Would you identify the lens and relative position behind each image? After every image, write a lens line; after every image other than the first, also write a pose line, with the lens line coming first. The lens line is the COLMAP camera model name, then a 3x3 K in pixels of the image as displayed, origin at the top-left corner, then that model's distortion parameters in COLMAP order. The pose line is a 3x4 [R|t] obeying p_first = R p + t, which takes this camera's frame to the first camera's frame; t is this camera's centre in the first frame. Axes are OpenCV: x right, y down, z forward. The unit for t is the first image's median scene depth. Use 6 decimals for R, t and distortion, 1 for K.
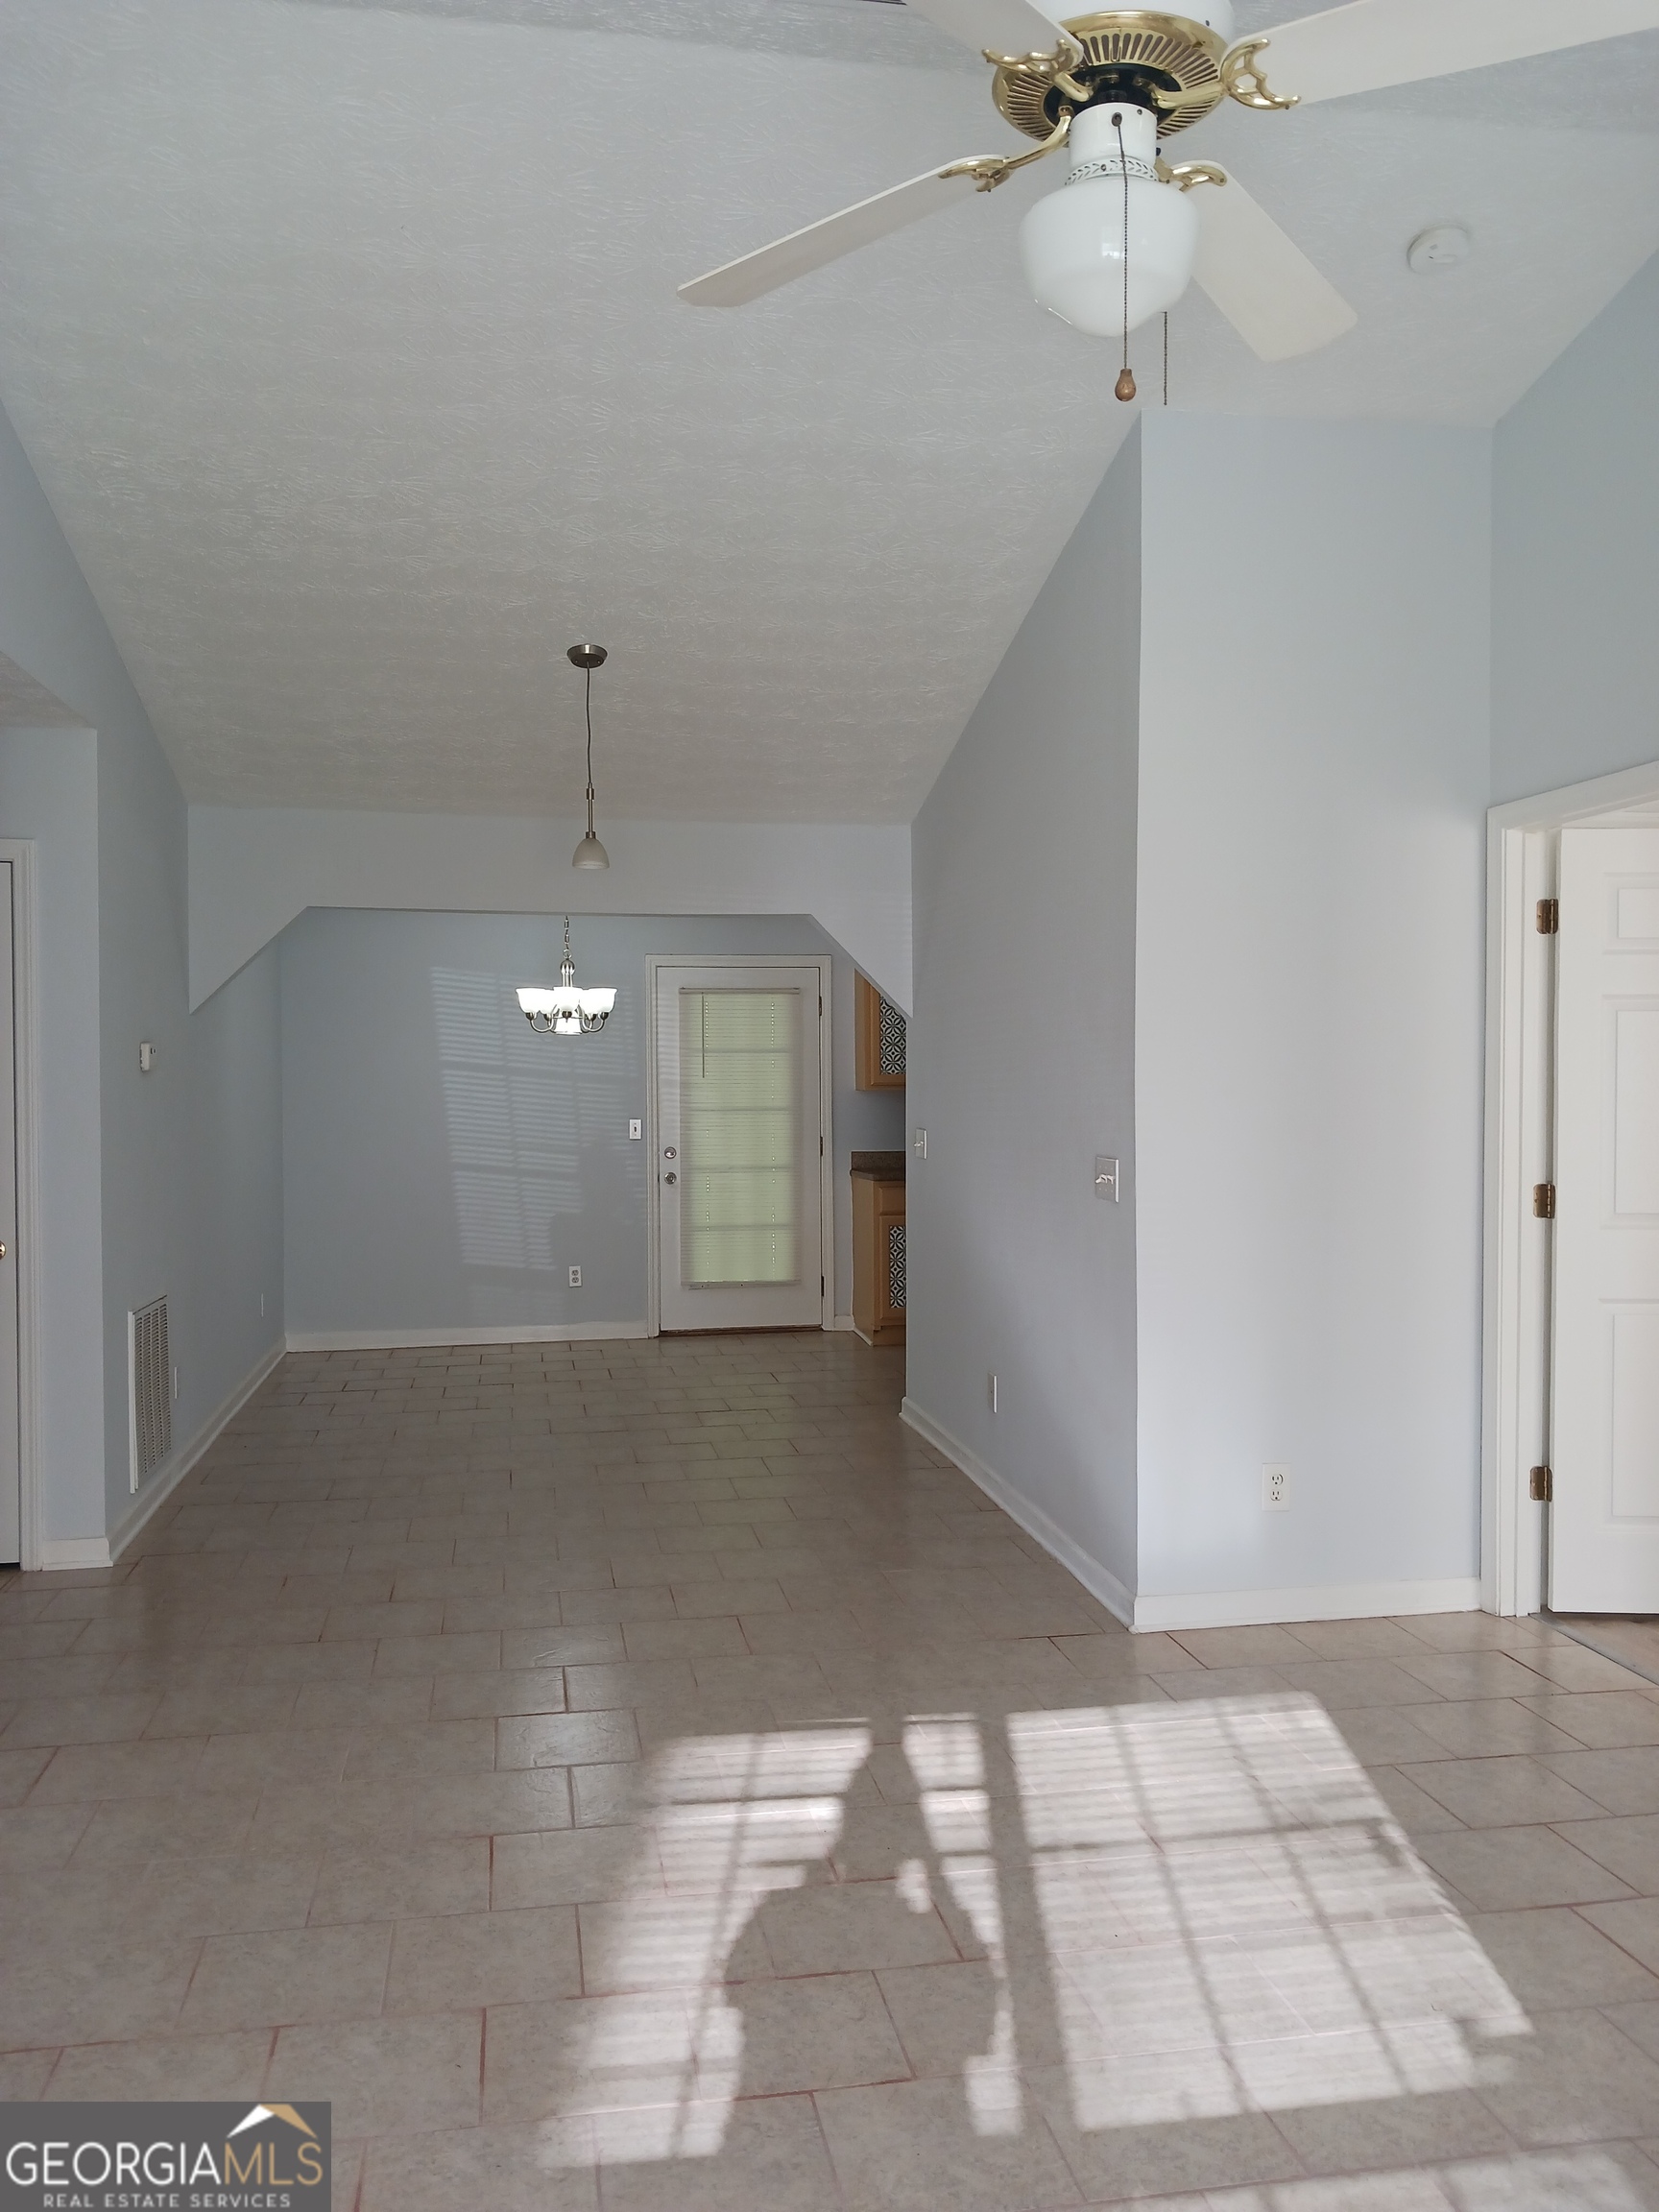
lens RADIAL K [[1732.5, 0, 839.4], [0, 1732.5, 1120.0], [0, 0, 1]] dist [0.011884, 0.008996]
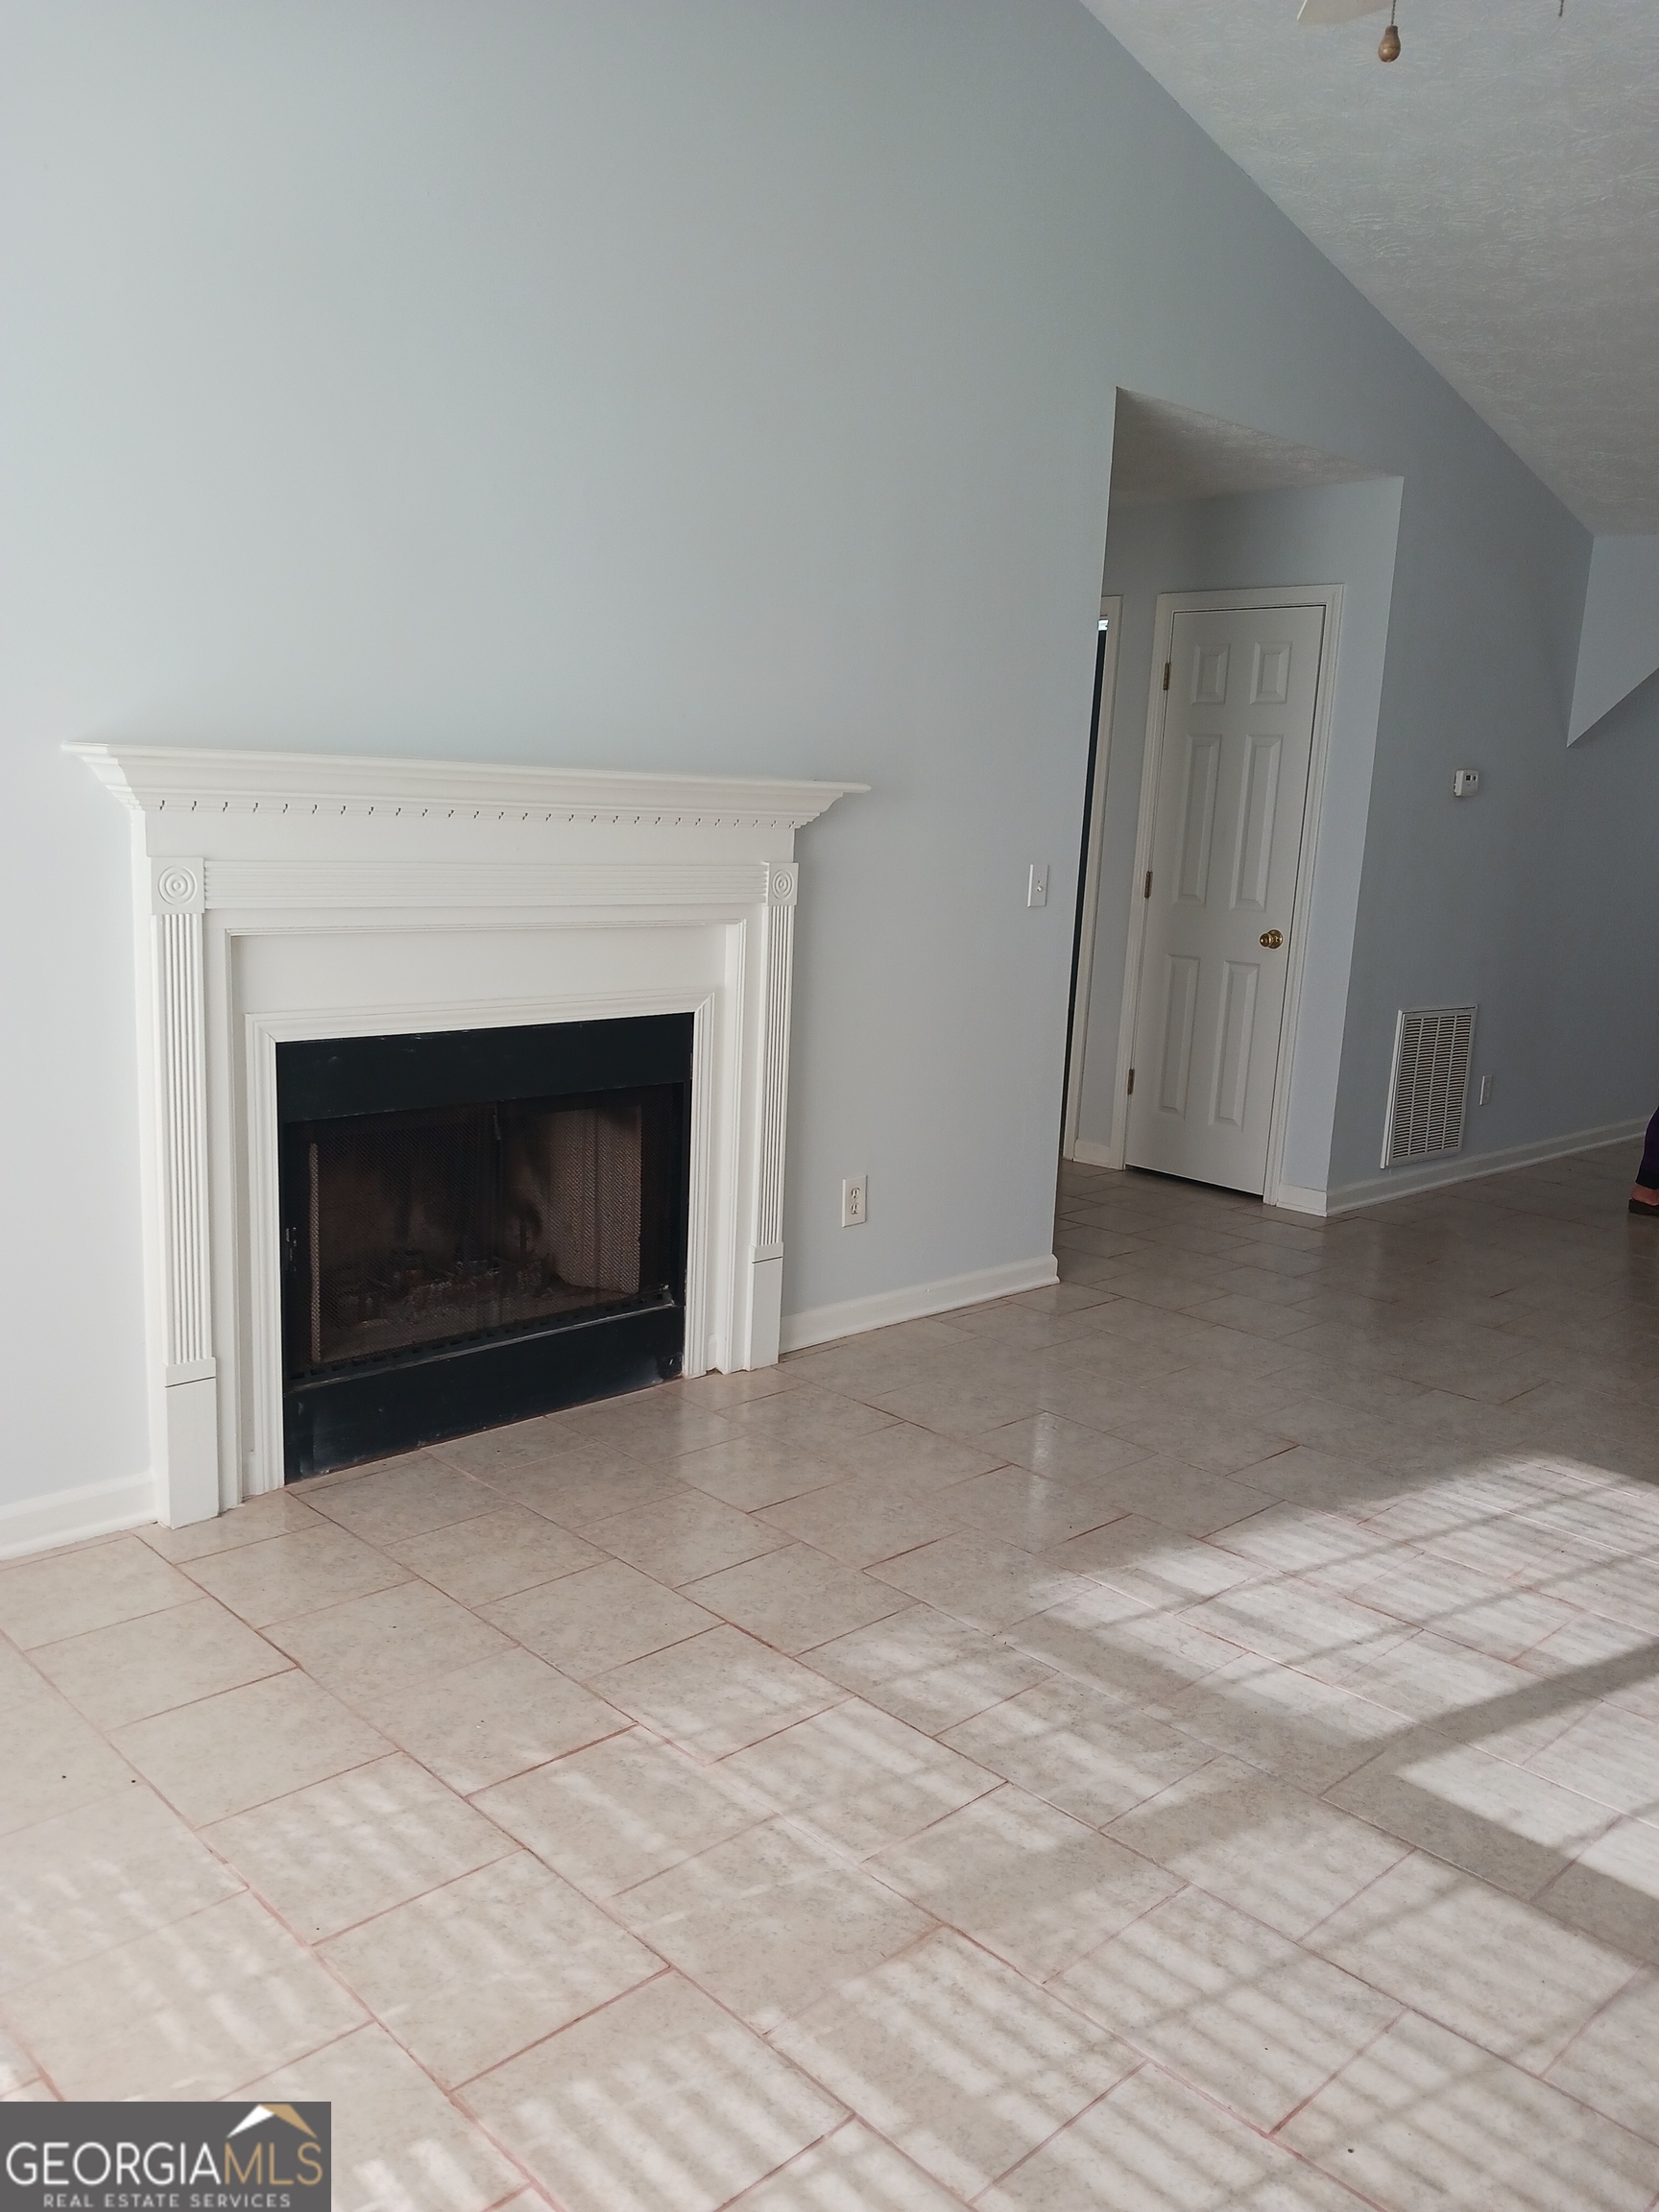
lens RADIAL K [[1732.5, 0, 807.0], [0, 1732.5, 1105.7], [0, 0, 1]] dist [0.011884, 0.008996]
pose [[0.544160, 0.171617, -0.821242, 0.502698], [-0.067025, 0.984619, 0.161347, 0.023771], [0.836300, -0.032755, 0.547292, 0.094027]]
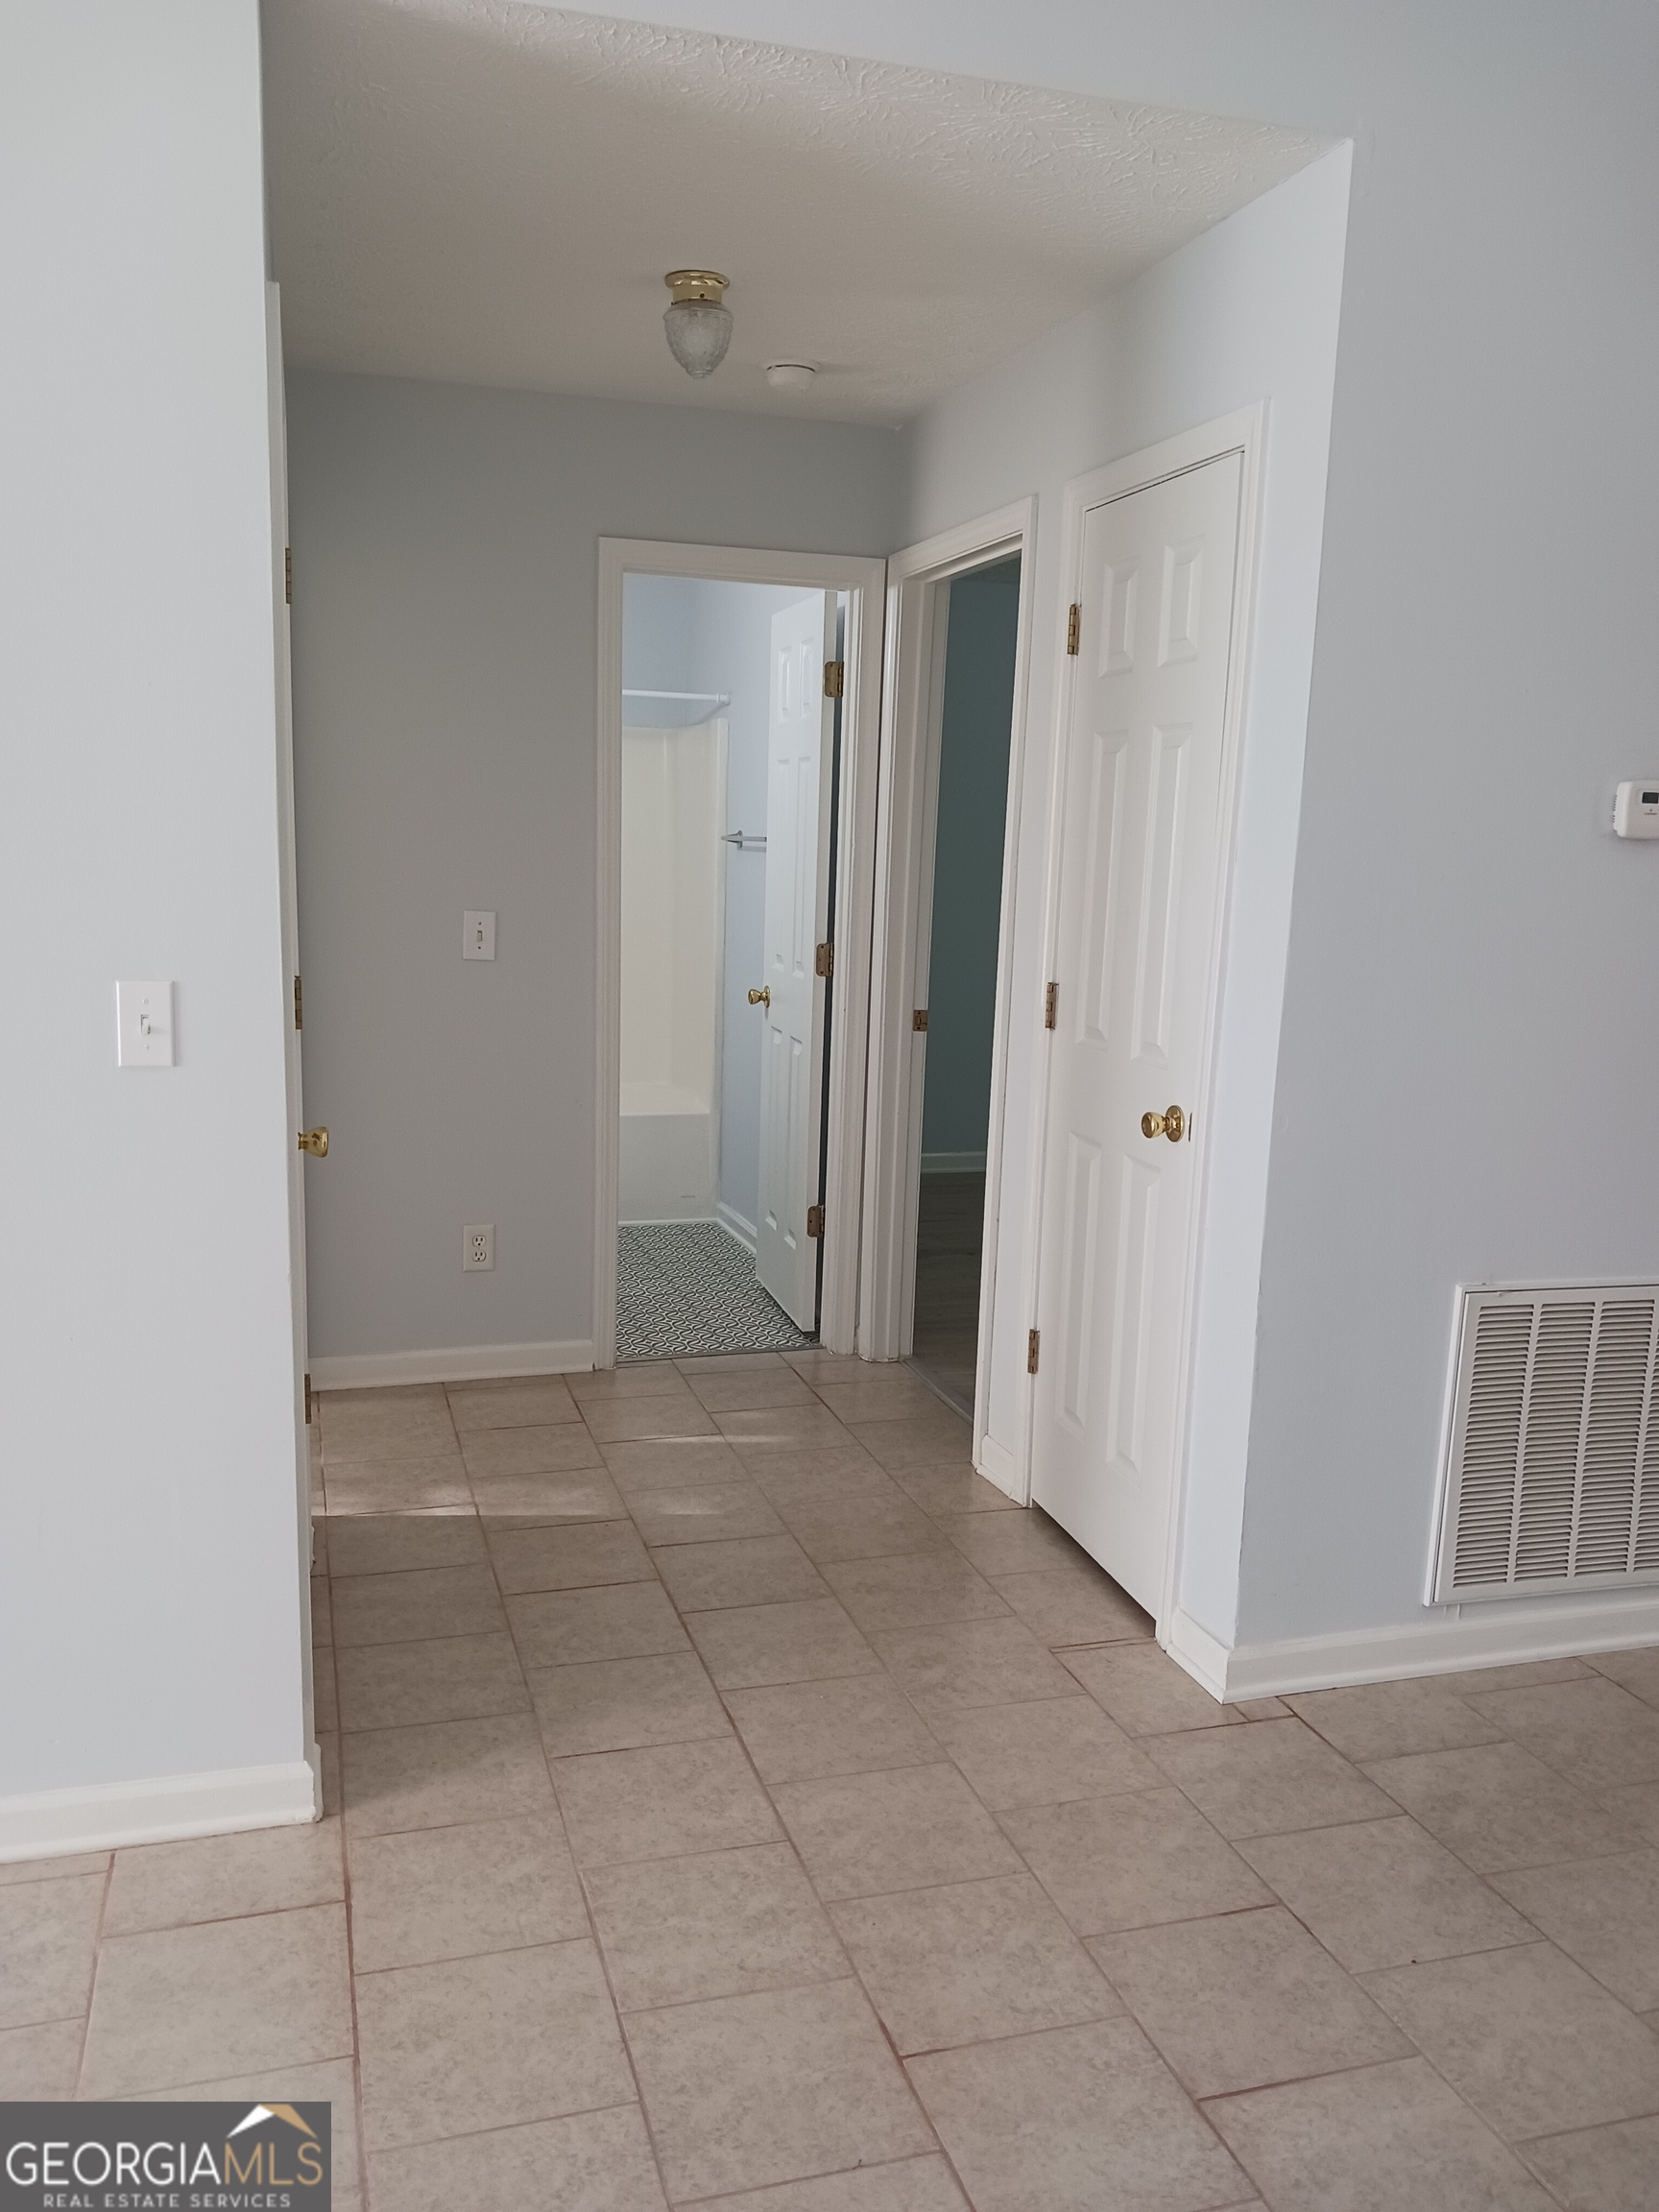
lens RADIAL K [[1732.5, 0, 831.3], [0, 1732.5, 1100.5], [0, 0, 1]] dist [0.011884, 0.008996]
pose [[0.105897, 0.156520, -0.981981, 0.138669], [-0.060974, 0.986698, 0.150697, -0.024754], [0.992506, 0.043917, 0.114032, 1.182052]]
